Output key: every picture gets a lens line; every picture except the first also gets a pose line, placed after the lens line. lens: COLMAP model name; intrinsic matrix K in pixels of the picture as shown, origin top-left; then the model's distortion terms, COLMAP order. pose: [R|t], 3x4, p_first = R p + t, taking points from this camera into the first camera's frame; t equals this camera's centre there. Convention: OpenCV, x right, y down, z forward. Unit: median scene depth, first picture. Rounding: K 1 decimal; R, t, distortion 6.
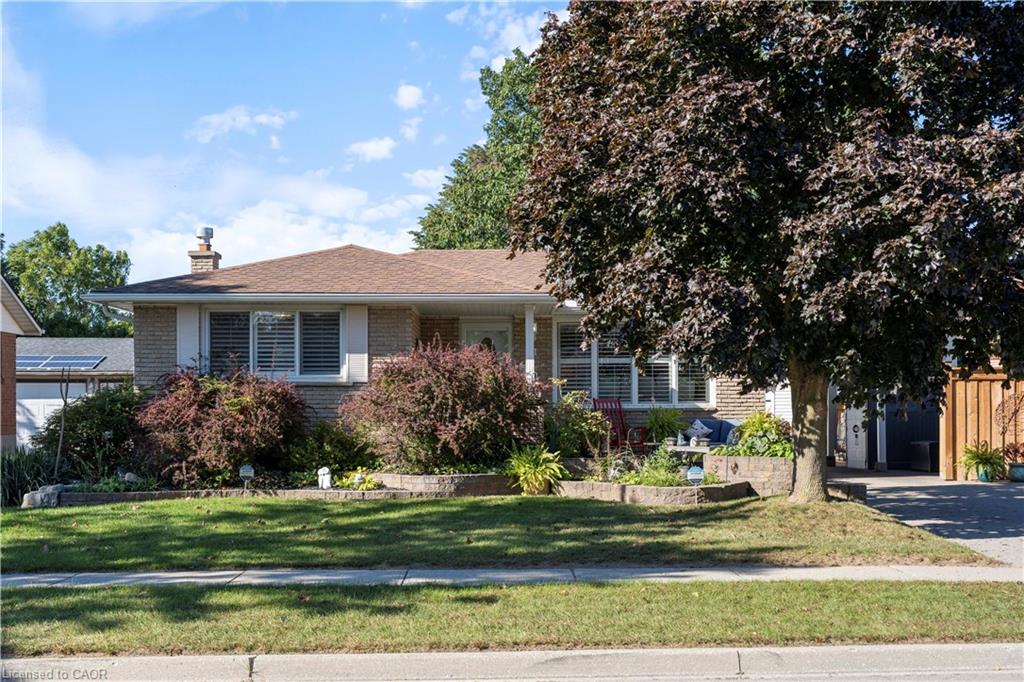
lens RADIAL K [[1252.8, 0, 512.0], [0, 1252.8, 384.4], [0, 0, 1]] dist [-0.002503, 0.022839]
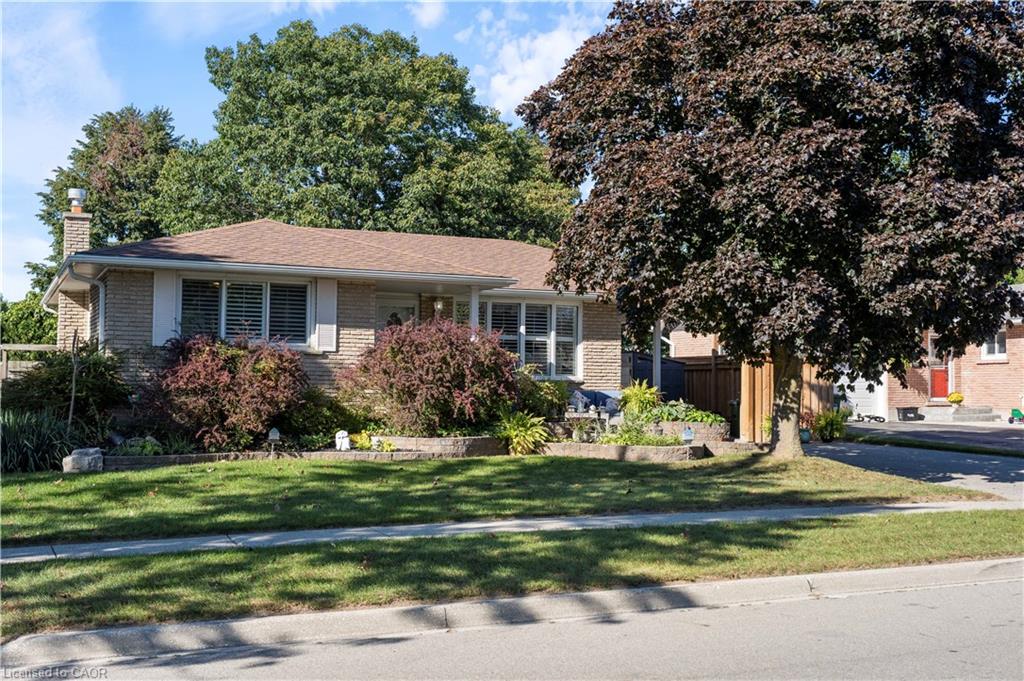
lens RADIAL K [[1180.8, 0, 512.0], [0, 1180.8, 340.5], [0, 0, 1]] dist [0.008462, -0.009101]
pose [[0.923260, 0.028366, 0.383127, -0.403585], [-0.022837, 0.999559, -0.018974, 0.005108], [-0.383497, 0.008769, 0.923501, 0.014950]]
